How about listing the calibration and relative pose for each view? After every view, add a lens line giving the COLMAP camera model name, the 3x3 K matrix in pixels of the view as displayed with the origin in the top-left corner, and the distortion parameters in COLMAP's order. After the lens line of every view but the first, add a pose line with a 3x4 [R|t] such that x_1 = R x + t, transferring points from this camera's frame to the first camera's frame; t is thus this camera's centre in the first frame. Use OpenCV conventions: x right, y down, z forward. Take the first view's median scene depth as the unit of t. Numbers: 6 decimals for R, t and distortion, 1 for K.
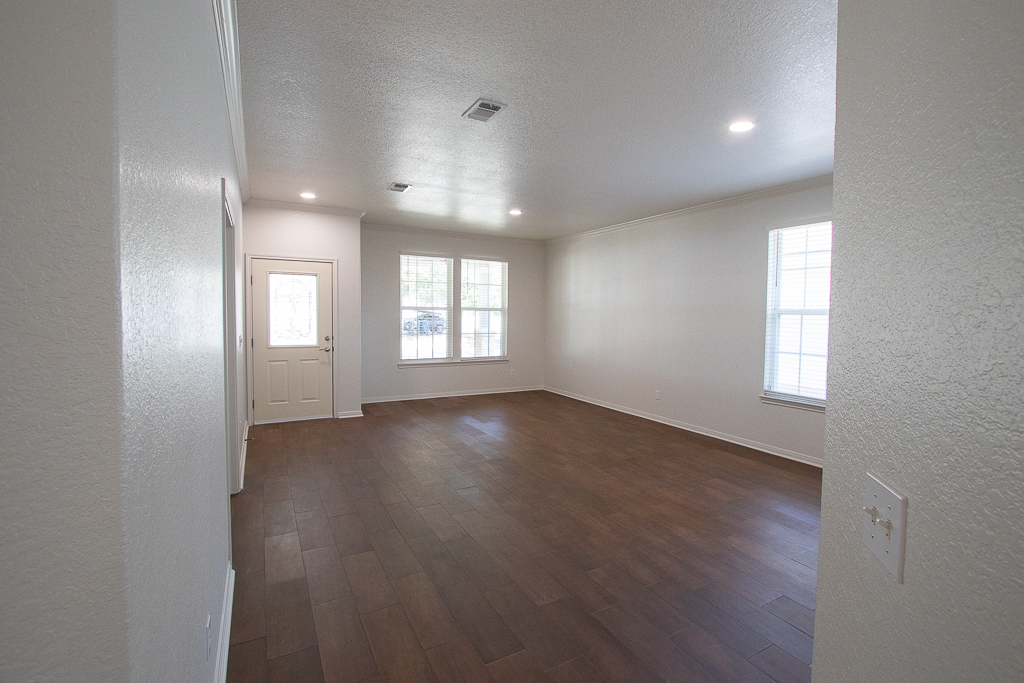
lens RADIAL K [[474.0, 0, 528.3], [0, 474.0, 336.6], [0, 0, 1]] dist [-0.002073, 0.010022]
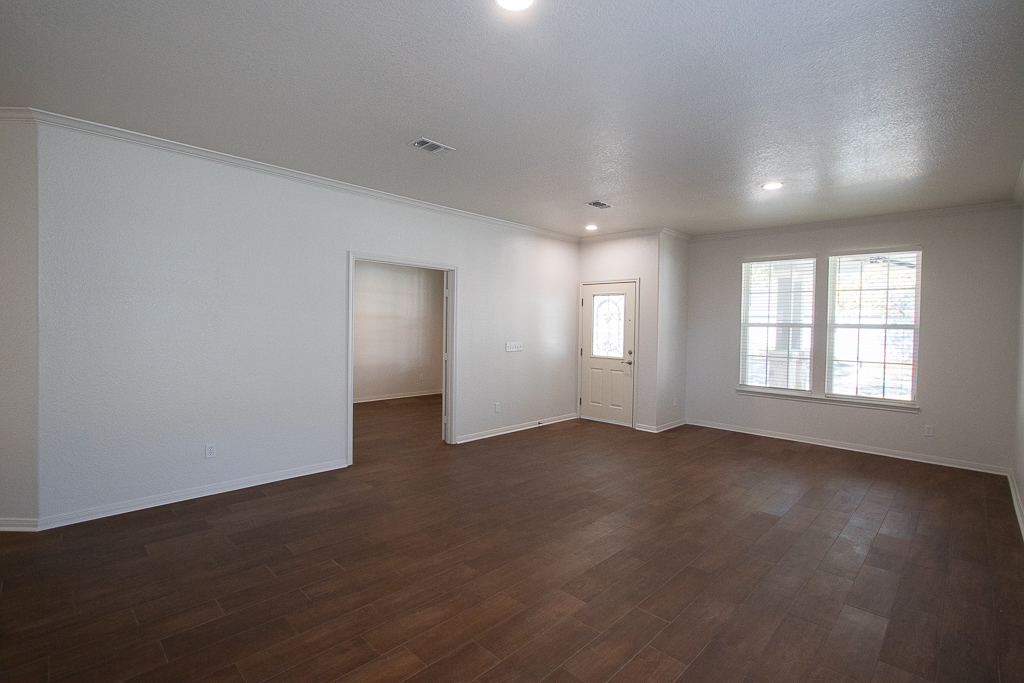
lens RADIAL K [[472.7, 0, 522.6], [0, 472.7, 337.2], [0, 0, 1]] dist [-0.012326, -0.000092]
pose [[0.284601, 0.017640, -0.958484, 0.540279], [-0.062647, 0.998036, -0.000233, -0.014986], [0.956597, 0.060112, 0.285147, 0.461273]]
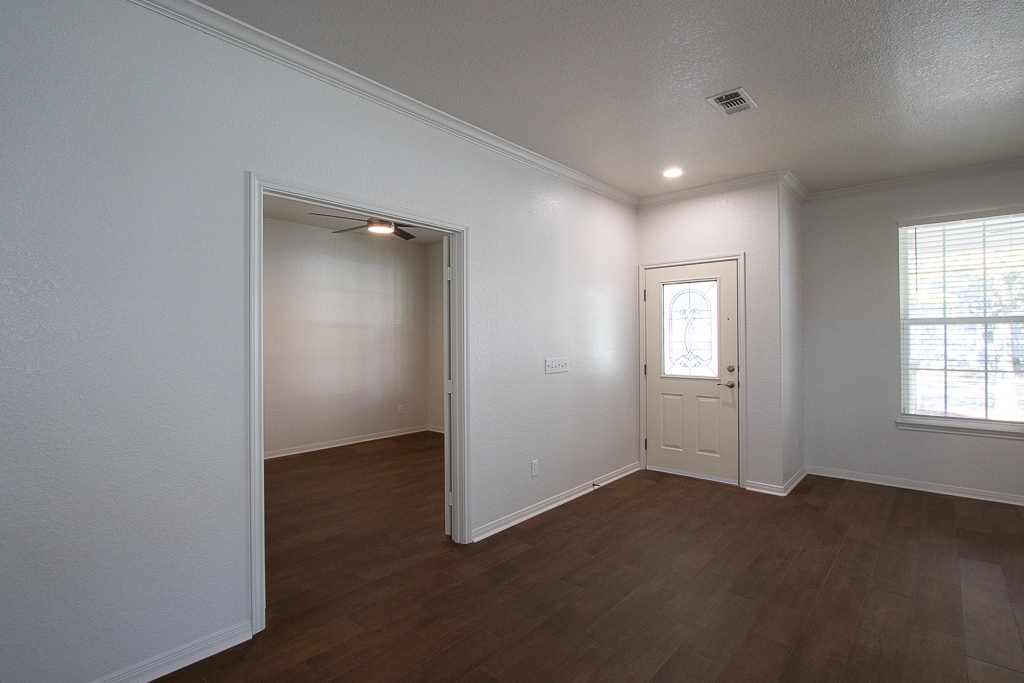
lens RADIAL K [[472.7, 0, 522.6], [0, 472.7, 337.2], [0, 0, 1]] dist [-0.012326, -0.000092]
pose [[0.336599, -0.017090, -0.941493, 0.125549], [-0.037558, 0.998796, -0.031558, -0.009060], [0.940899, 0.045983, 0.335552, 0.482395]]
